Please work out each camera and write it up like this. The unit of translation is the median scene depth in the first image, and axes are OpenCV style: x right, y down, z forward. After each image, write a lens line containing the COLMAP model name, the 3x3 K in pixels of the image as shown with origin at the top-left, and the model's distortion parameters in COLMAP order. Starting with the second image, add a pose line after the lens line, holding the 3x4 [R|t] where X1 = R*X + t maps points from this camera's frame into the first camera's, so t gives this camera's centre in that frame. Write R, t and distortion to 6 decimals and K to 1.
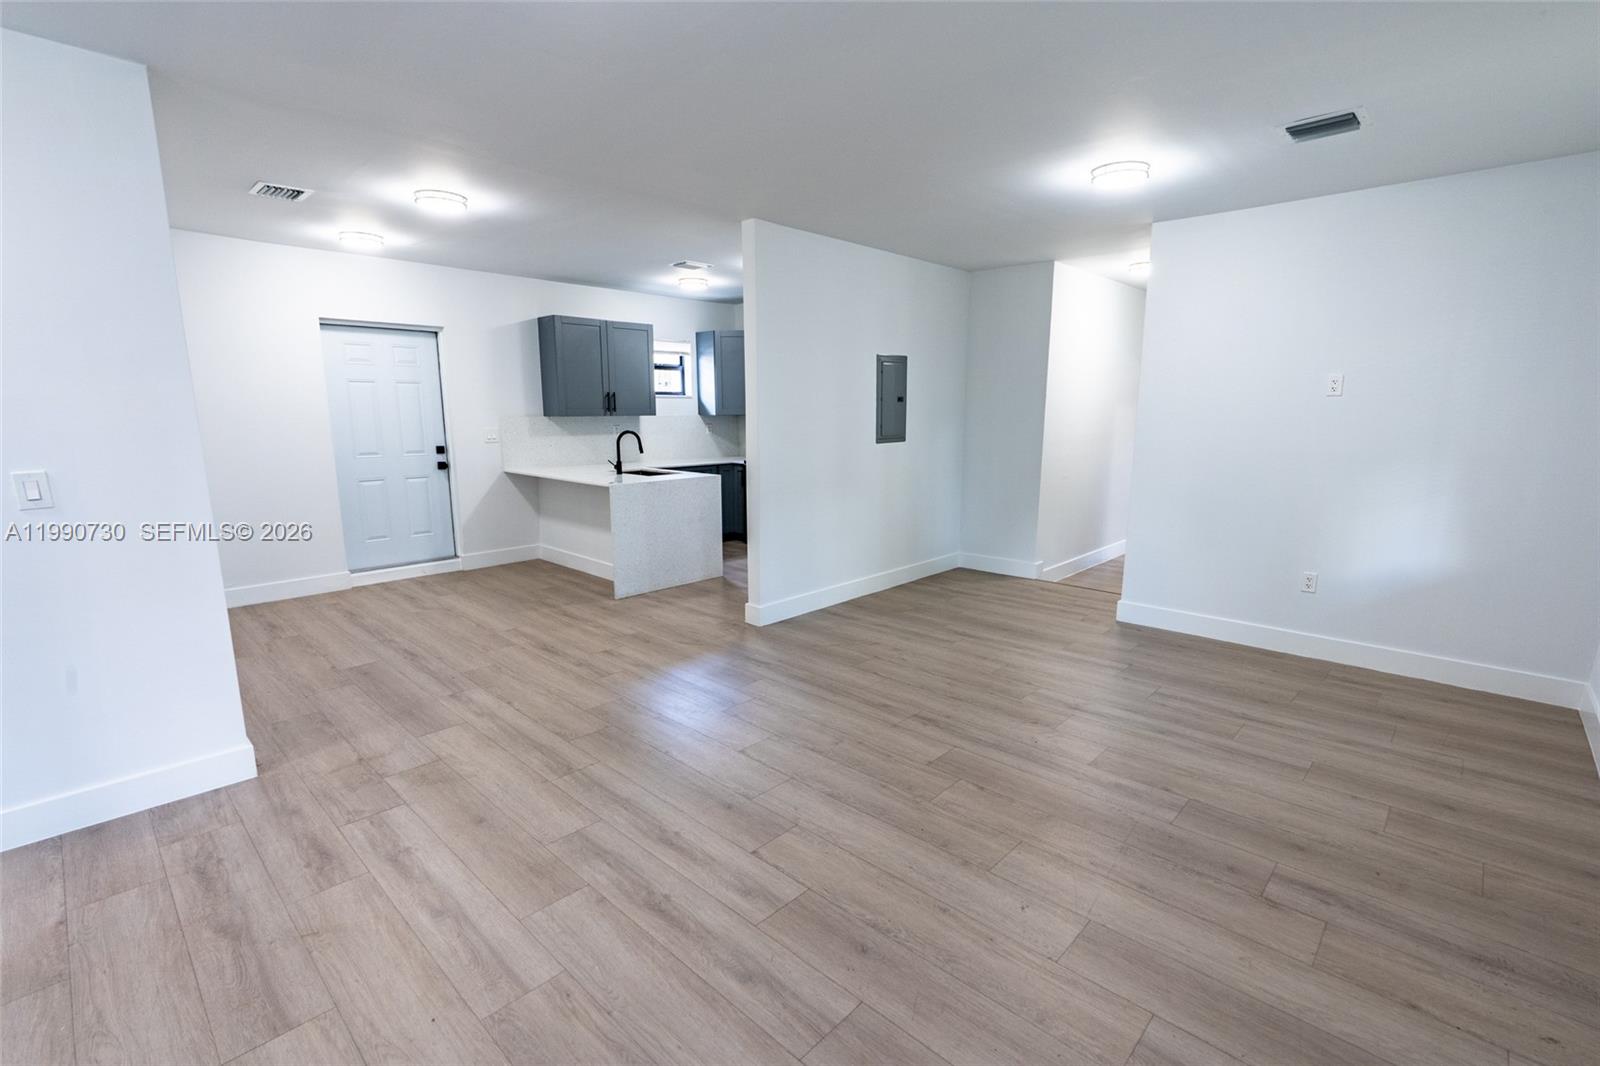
lens RADIAL K [[727.4, 0, 815.2], [0, 727.4, 524.9], [0, 0, 1]] dist [-0.007856, 0.000304]
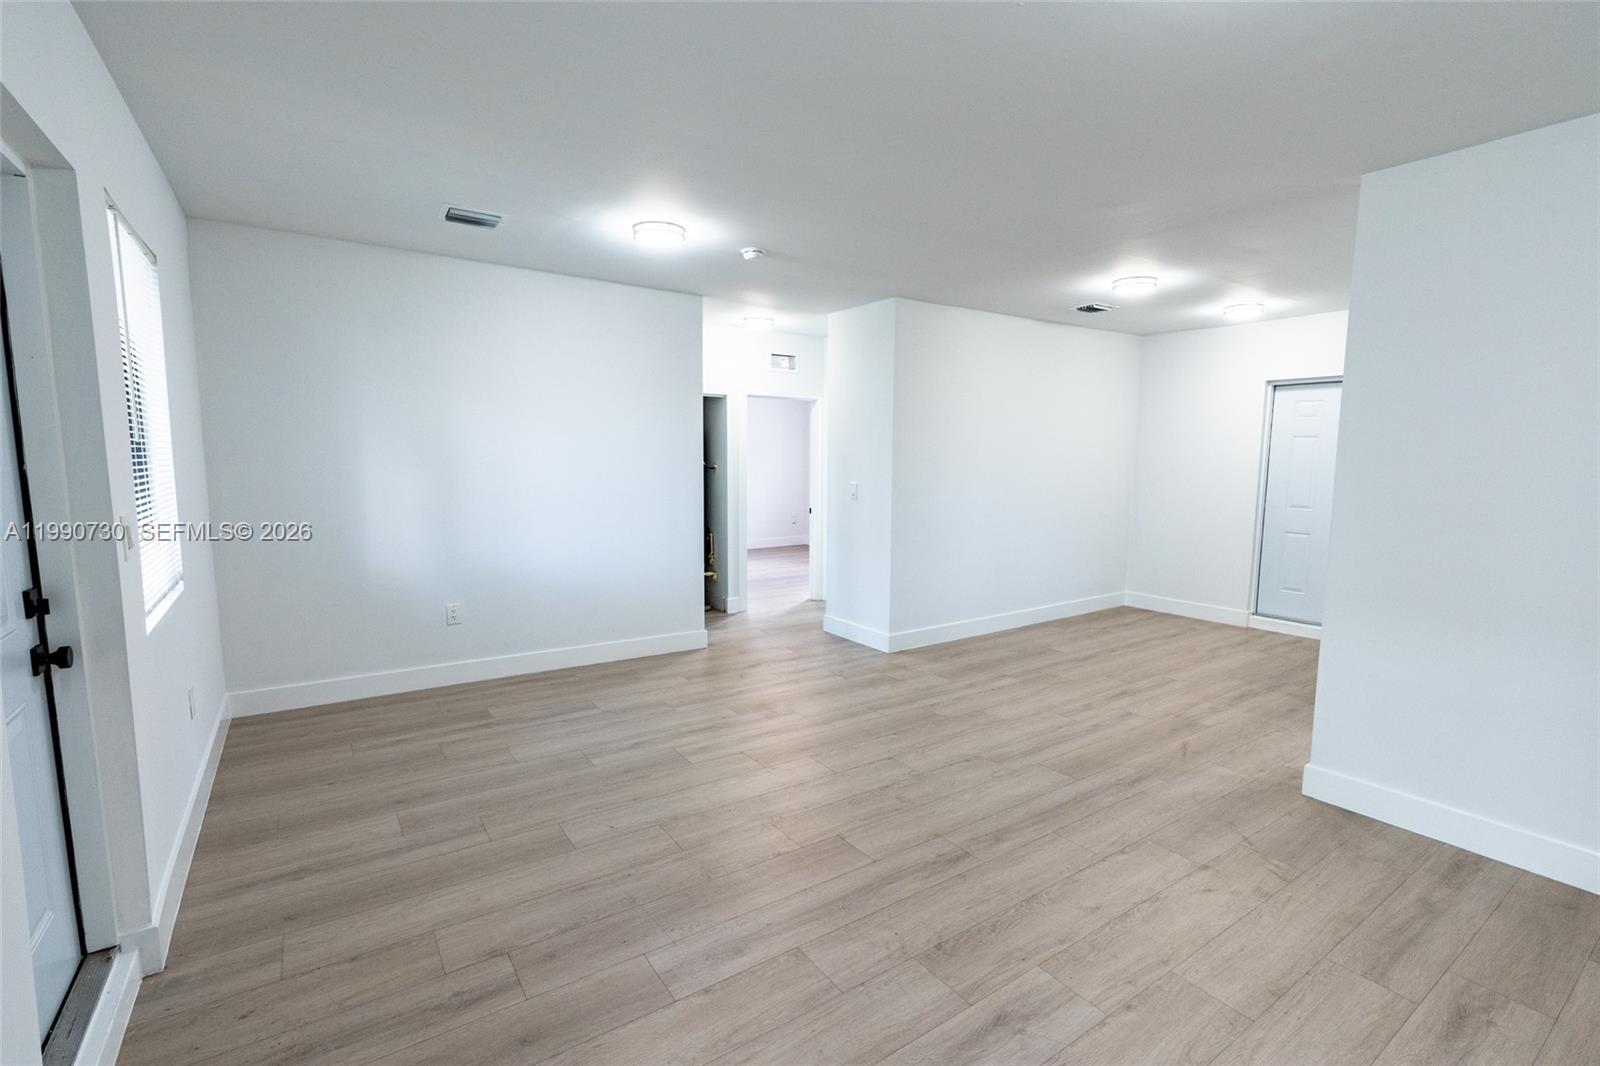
lens RADIAL K [[727.4, 0, 804.7], [0, 727.4, 542.2], [0, 0, 1]] dist [-0.007856, 0.000304]
pose [[-0.221555, 0.111102, -0.968798, 0.653683], [-0.164567, 0.974979, 0.149446, -0.108274], [0.961161, 0.192543, -0.197728, 0.682455]]
